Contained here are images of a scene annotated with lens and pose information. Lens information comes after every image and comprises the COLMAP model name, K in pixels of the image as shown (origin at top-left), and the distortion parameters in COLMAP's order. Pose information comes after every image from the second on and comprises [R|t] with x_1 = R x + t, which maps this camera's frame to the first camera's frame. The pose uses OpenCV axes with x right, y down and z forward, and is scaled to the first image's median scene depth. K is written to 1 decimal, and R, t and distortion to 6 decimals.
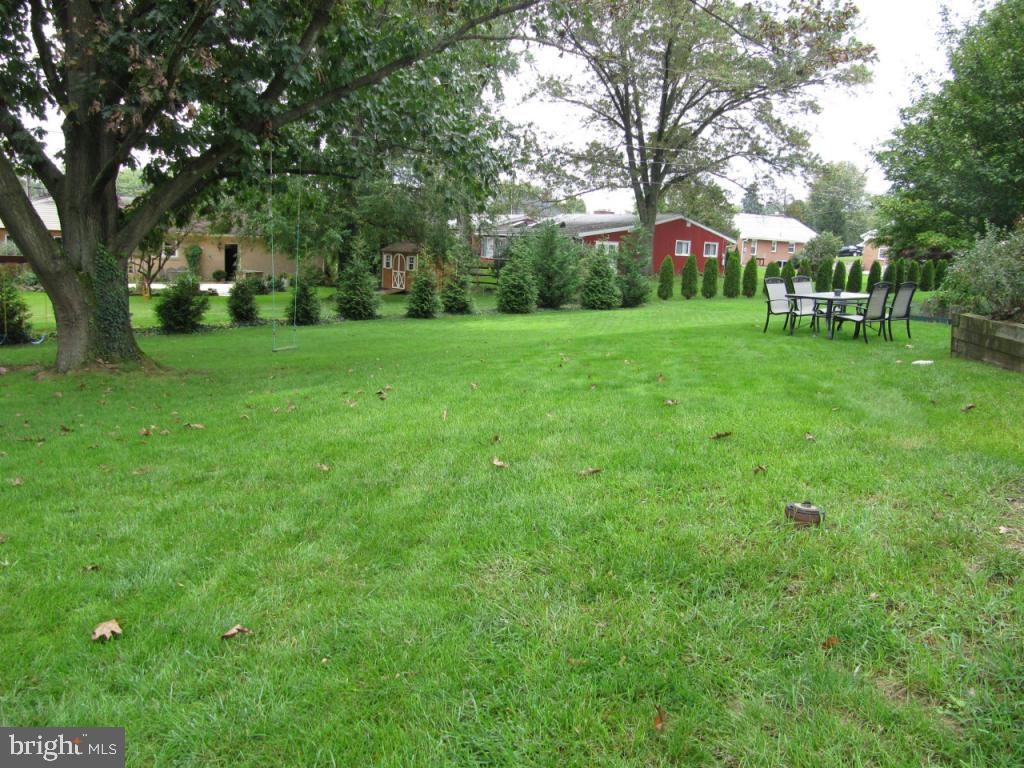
lens RADIAL K [[825.4, 0, 514.0], [0, 825.4, 383.9], [0, 0, 1]] dist [-0.040945, 0.007829]
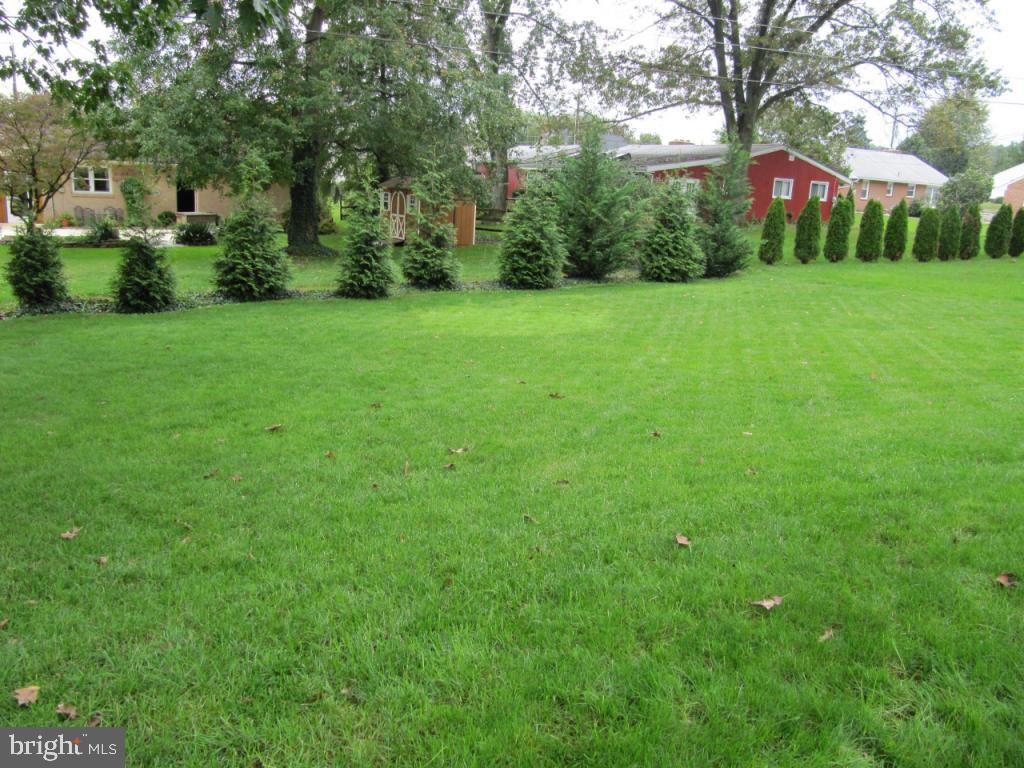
lens RADIAL K [[825.4, 0, 509.0], [0, 825.4, 384.3], [0, 0, 1]] dist [-0.040945, 0.007829]
pose [[0.995614, 0.028946, -0.088961, 0.026326], [-0.022789, 0.997325, 0.069457, -0.034132], [0.090733, -0.067125, 0.993610, 0.232066]]
